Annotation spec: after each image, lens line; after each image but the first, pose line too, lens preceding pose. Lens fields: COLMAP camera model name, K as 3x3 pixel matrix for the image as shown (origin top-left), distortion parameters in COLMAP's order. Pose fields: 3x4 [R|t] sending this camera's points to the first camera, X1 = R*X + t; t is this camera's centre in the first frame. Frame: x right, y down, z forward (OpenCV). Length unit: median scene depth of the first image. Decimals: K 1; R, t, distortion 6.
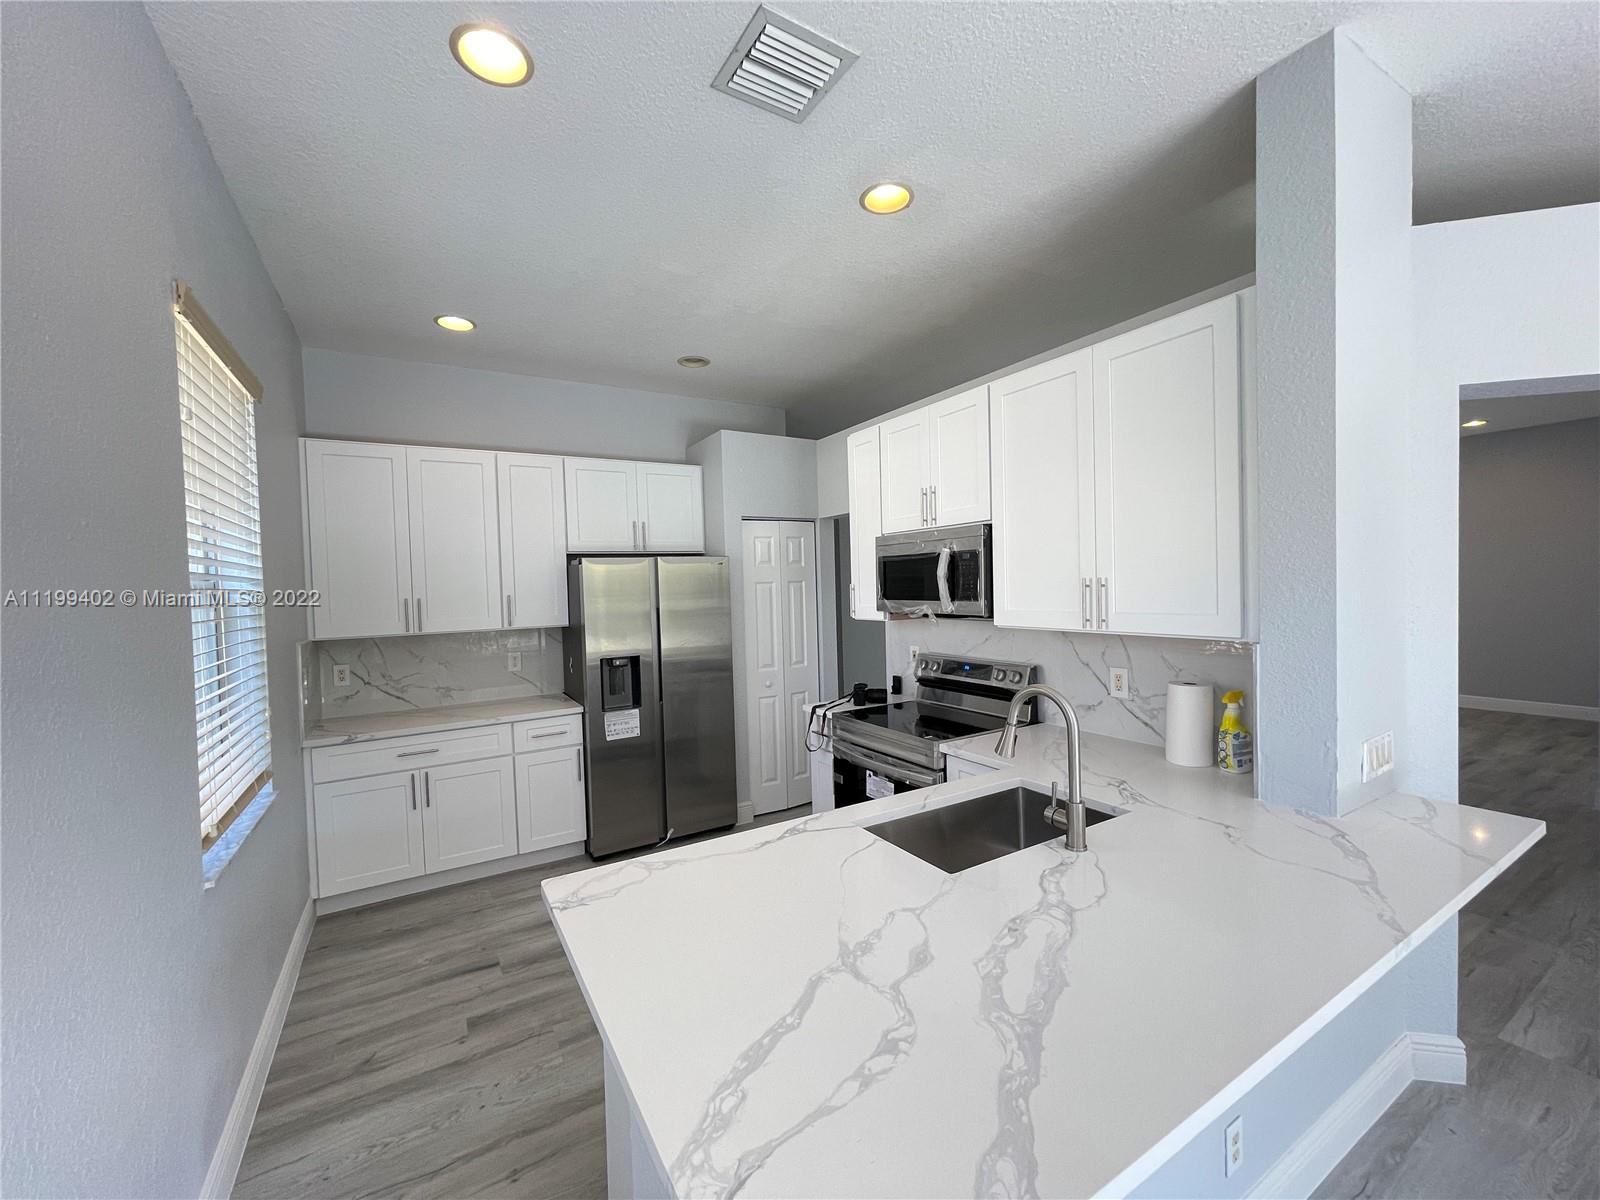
lens RADIAL K [[643.8, 0, 803.3], [0, 643.8, 598.1], [0, 0, 1]] dist [-0.001185, 0.001167]
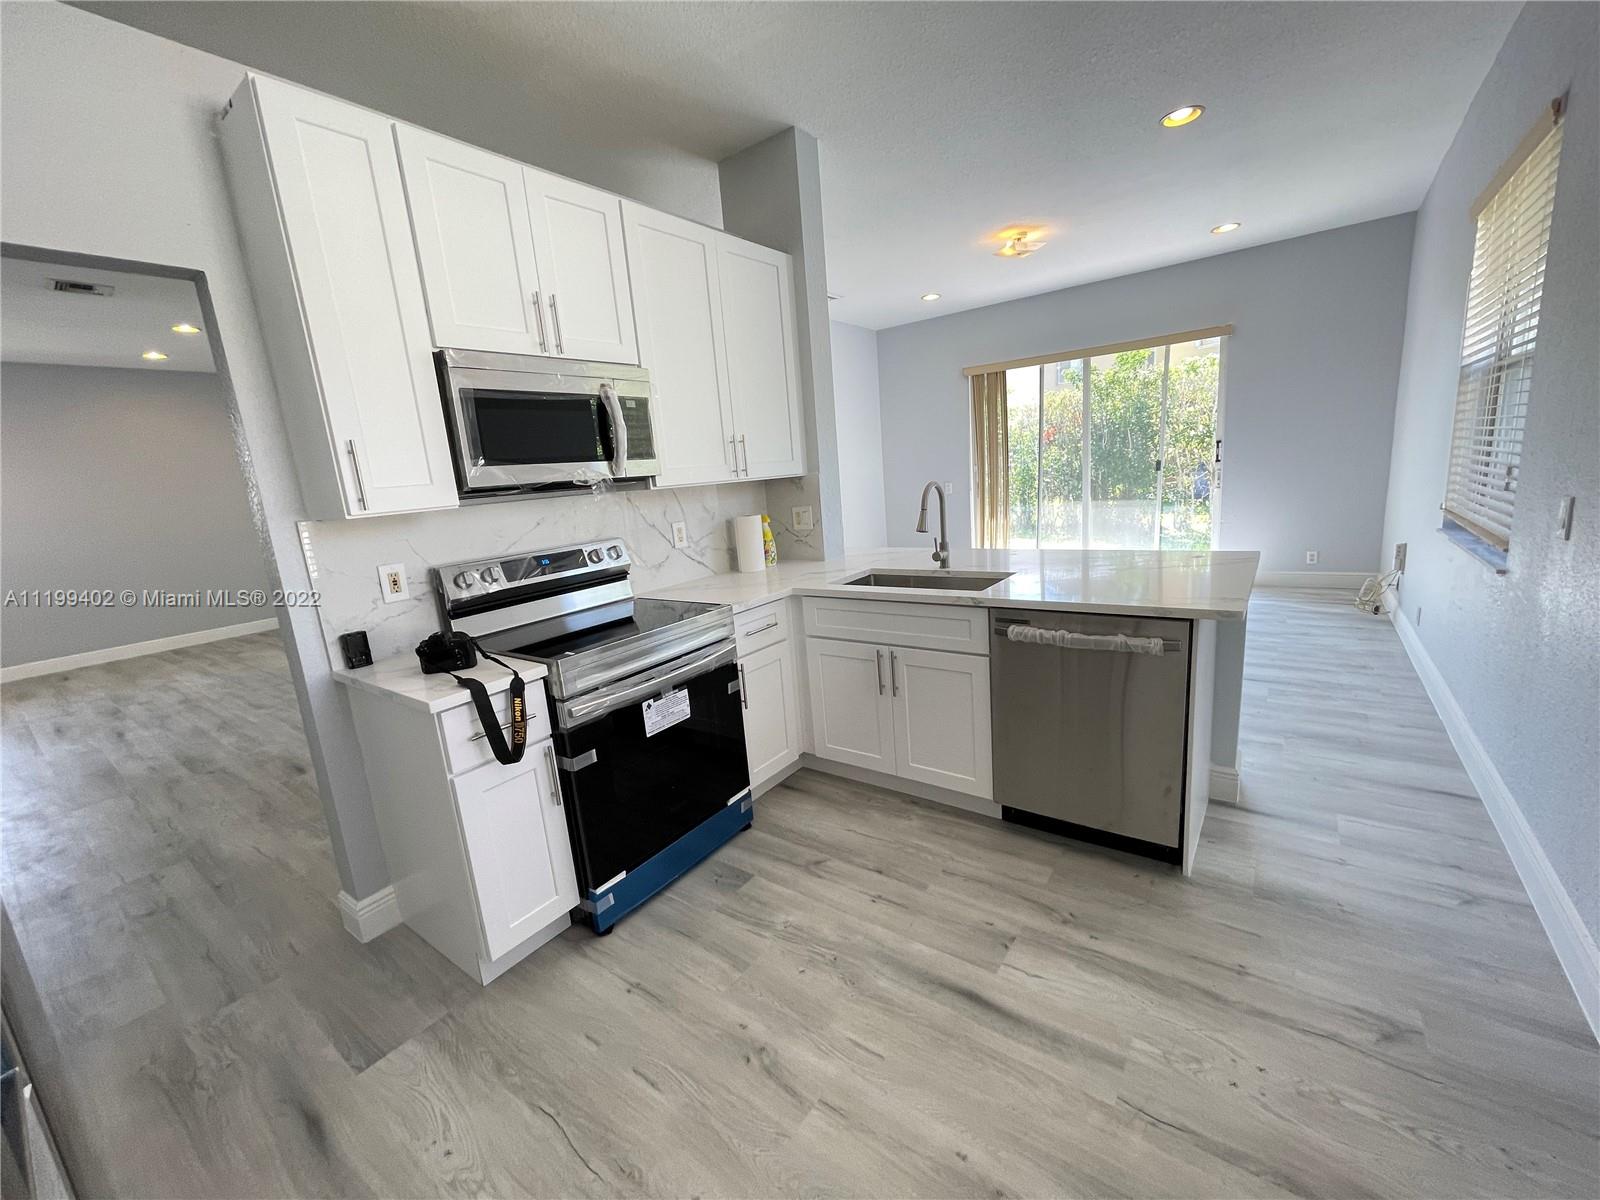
lens RADIAL K [[643.8, 0, 793.5], [0, 643.8, 601.6], [0, 0, 1]] dist [-0.001185, 0.001167]
pose [[-0.373754, -0.128337, 0.918606, -0.671481], [0.110135, 0.977234, 0.181339, 0.060021], [-0.920966, 0.168947, -0.351111, 1.232273]]
